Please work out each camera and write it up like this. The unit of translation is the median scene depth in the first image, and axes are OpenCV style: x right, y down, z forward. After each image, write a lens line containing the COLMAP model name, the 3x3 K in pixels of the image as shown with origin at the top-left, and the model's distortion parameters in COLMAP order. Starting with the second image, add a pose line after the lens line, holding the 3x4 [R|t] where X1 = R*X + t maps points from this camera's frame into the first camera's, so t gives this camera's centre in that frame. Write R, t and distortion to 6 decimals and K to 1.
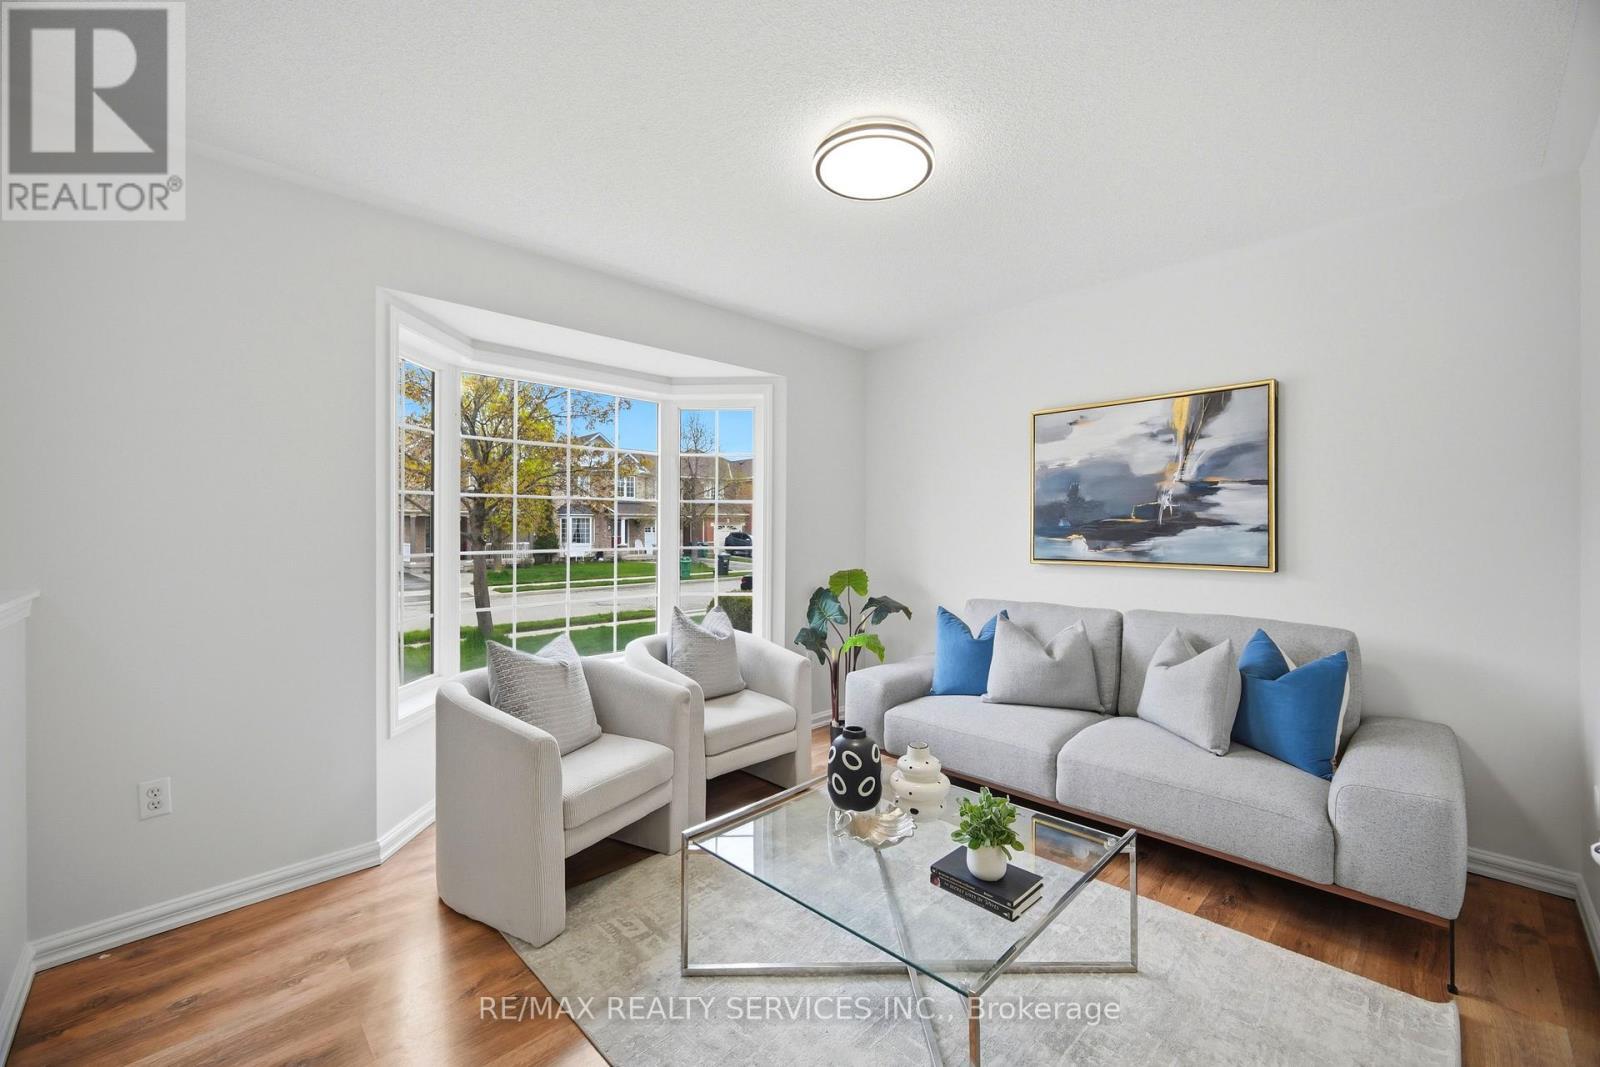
lens RADIAL K [[642.9, 0, 779.0], [0, 642.9, 528.9], [0, 0, 1]] dist [0.001160, -0.000981]
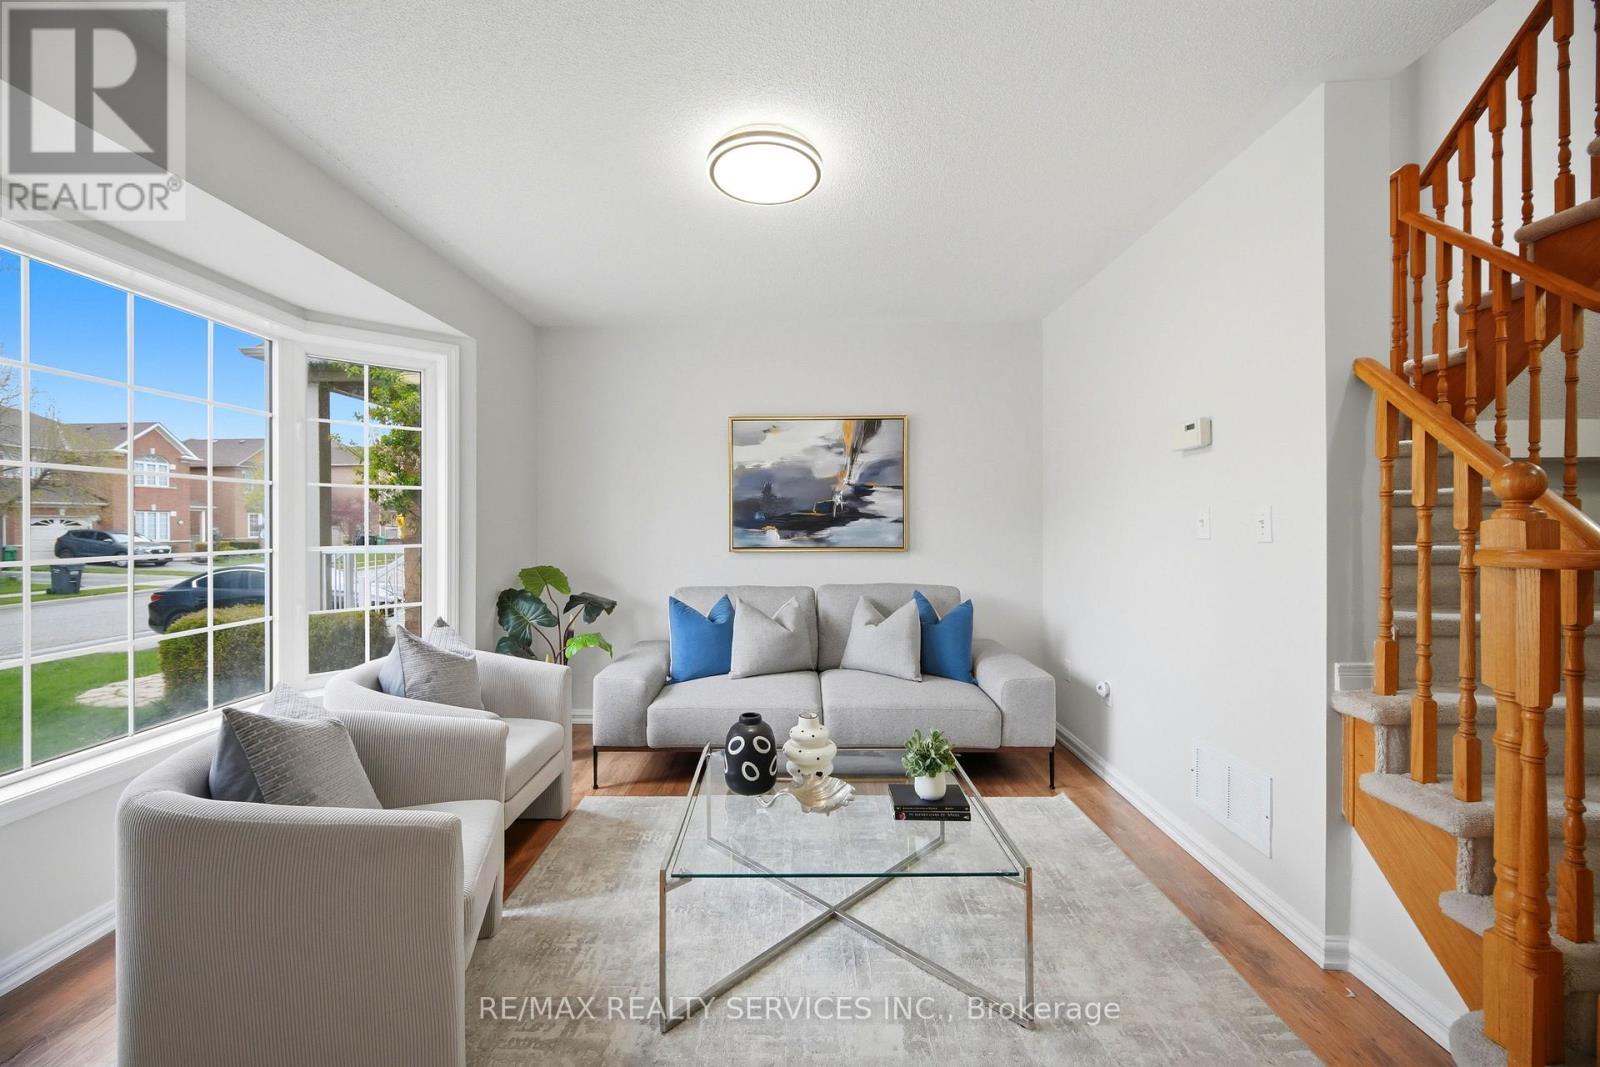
lens RADIAL K [[642.9, 0, 778.0], [0, 642.9, 525.3], [0, 0, 1]] dist [0.001160, -0.000981]
pose [[0.713340, -0.005358, 0.700797, -0.388158], [0.003259, 0.999985, 0.004328, 0.002998], [-0.700810, -0.000804, 0.713347, 0.163239]]
